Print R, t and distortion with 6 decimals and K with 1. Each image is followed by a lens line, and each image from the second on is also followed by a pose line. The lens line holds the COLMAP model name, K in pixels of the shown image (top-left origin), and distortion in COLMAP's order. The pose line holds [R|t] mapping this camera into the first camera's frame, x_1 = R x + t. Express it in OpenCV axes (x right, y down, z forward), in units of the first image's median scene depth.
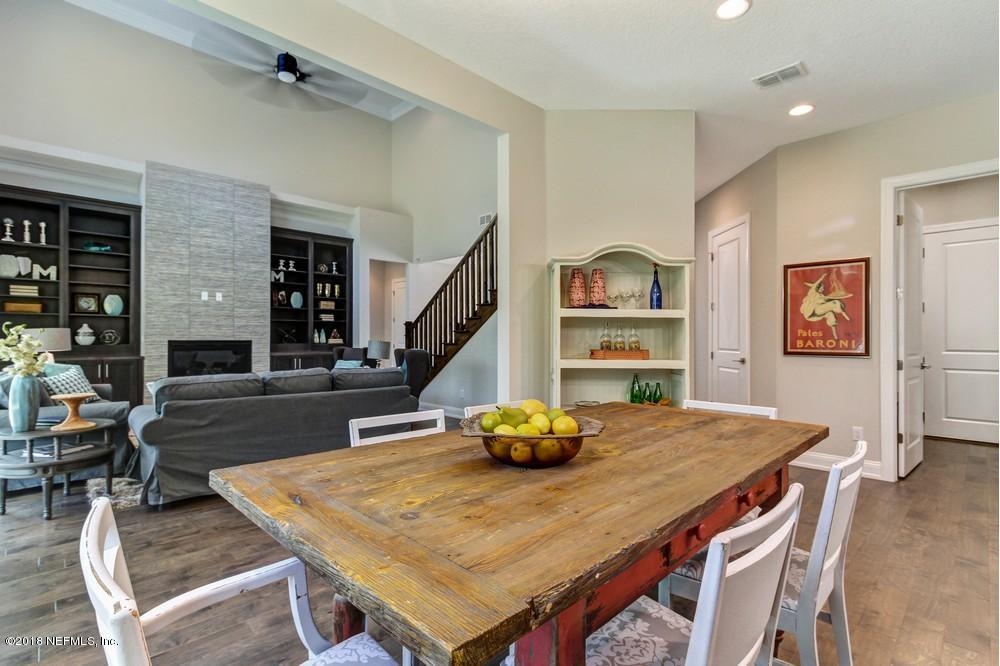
lens RADIAL K [[465.7, 0, 501.7], [0, 465.7, 336.1], [0, 0, 1]] dist [0.005592, 0.000821]
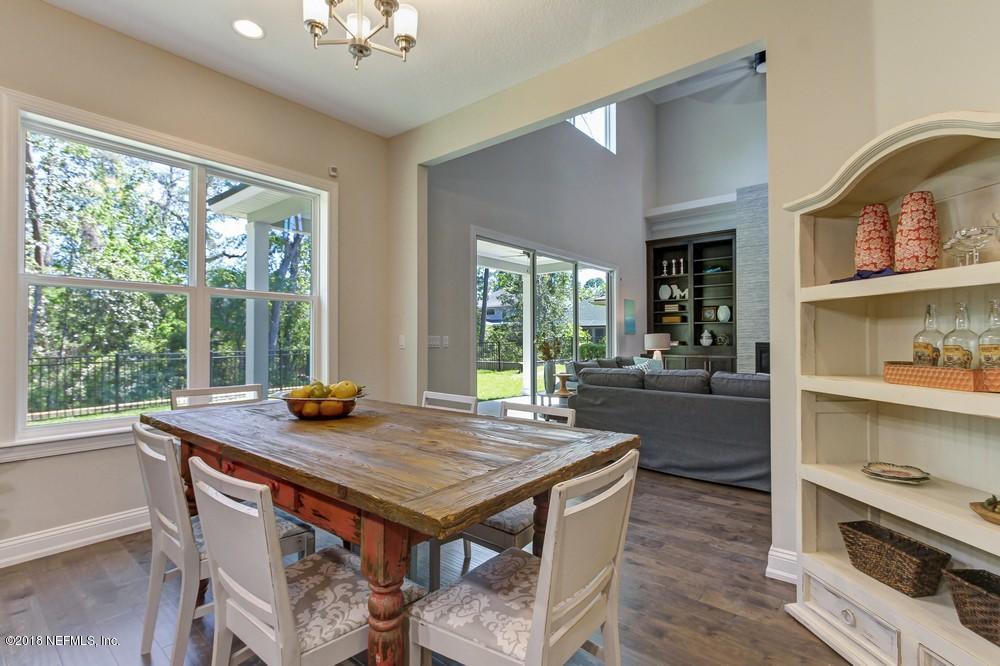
lens RADIAL K [[465.7, 0, 501.4], [0, 465.7, 333.6], [0, 0, 1]] dist [0.005592, 0.000821]
pose [[0.126571, -0.016205, -0.991825, 0.342966], [0.003806, 0.999867, -0.015851, 0.003431], [0.991950, -0.001769, 0.126616, 0.285654]]
